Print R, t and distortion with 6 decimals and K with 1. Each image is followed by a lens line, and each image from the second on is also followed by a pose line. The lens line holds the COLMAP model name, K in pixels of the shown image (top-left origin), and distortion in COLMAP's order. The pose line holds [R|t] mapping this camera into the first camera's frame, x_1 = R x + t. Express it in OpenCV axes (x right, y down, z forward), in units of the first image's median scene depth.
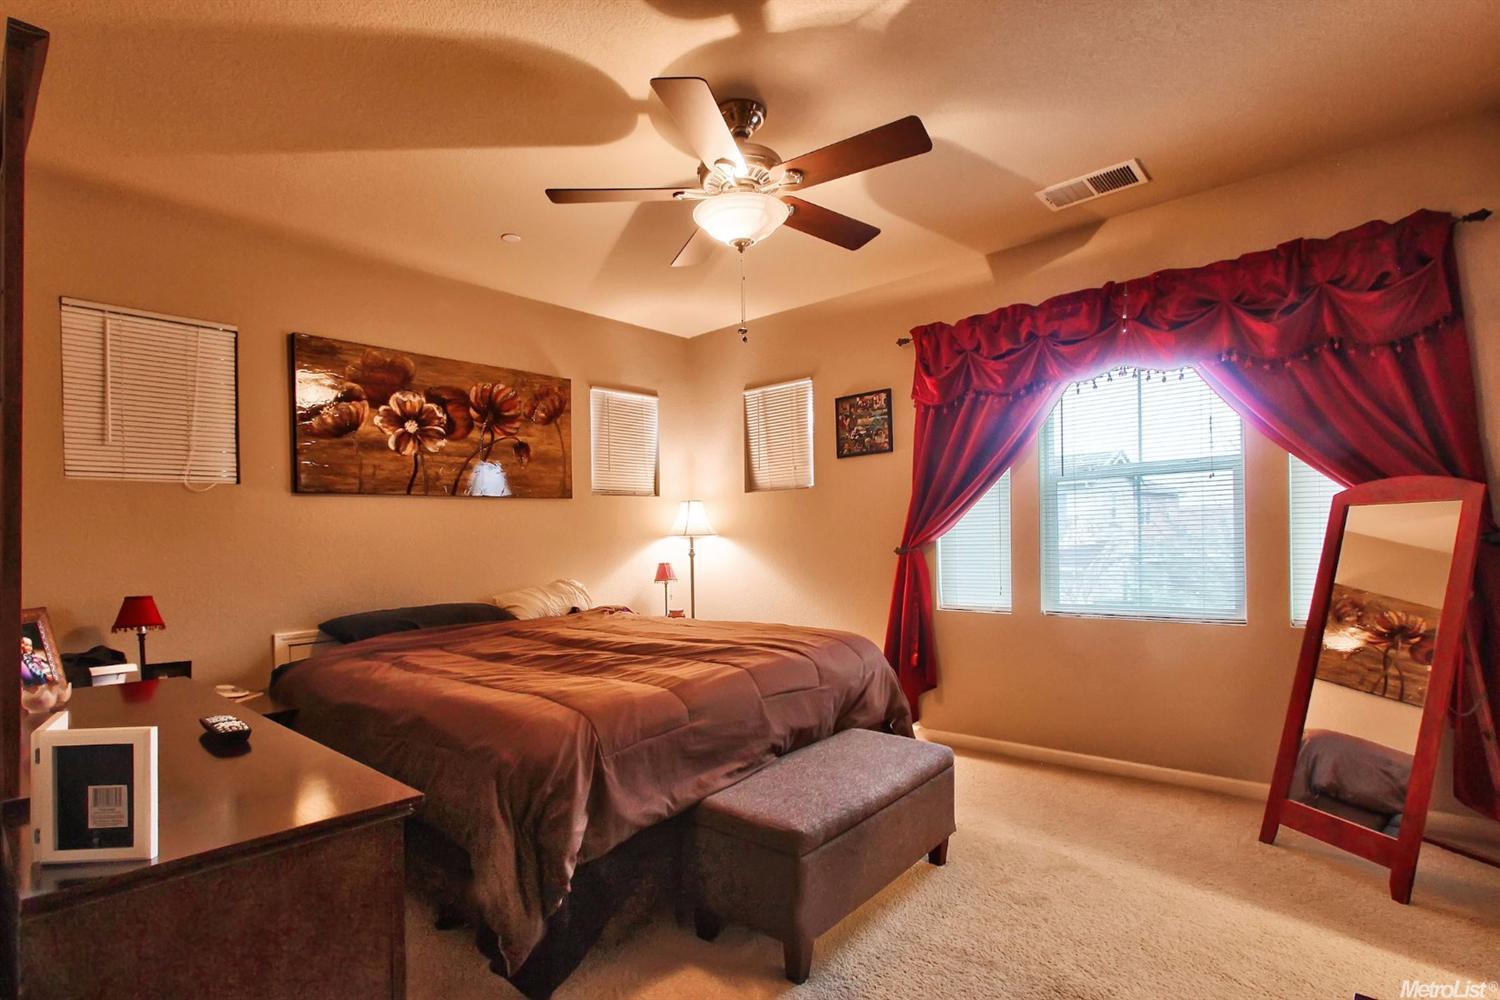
lens RADIAL K [[705.6, 0, 741.3], [0, 705.6, 503.0], [0, 0, 1]] dist [-0.010126, 0.000964]
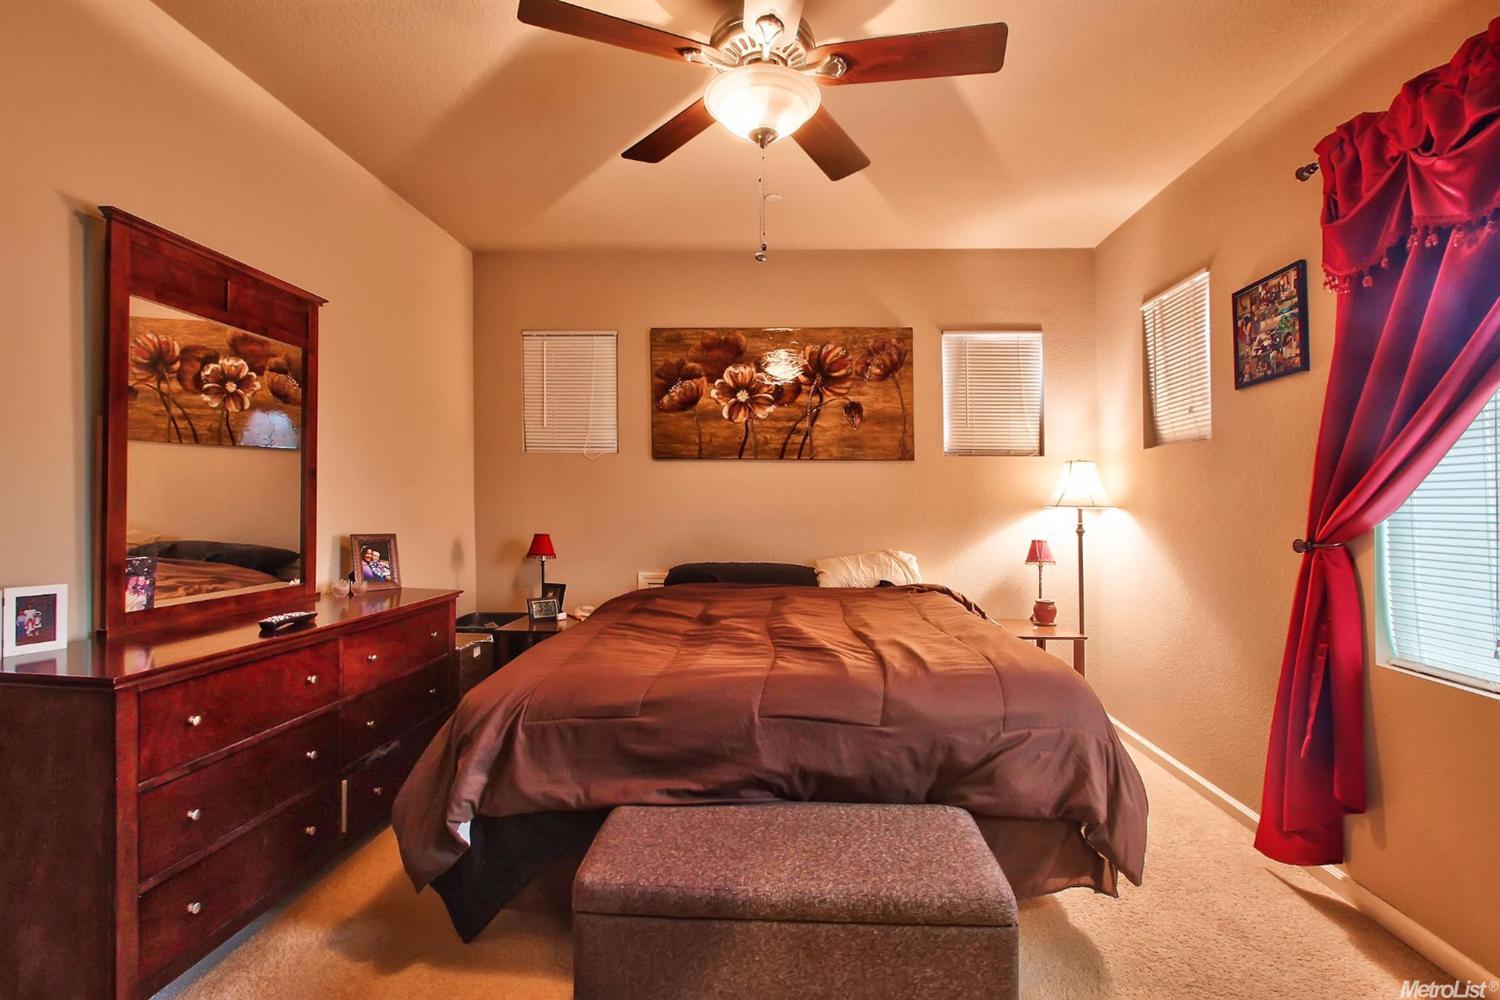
lens RADIAL K [[705.6, 0, 701.3], [0, 705.6, 469.4], [0, 0, 1]] dist [-0.010126, 0.000964]
pose [[0.632472, -0.002997, -0.774578, 0.325412], [0.006288, 0.999979, 0.001265, 0.002772], [0.774558, -0.005670, 0.632478, 0.255241]]
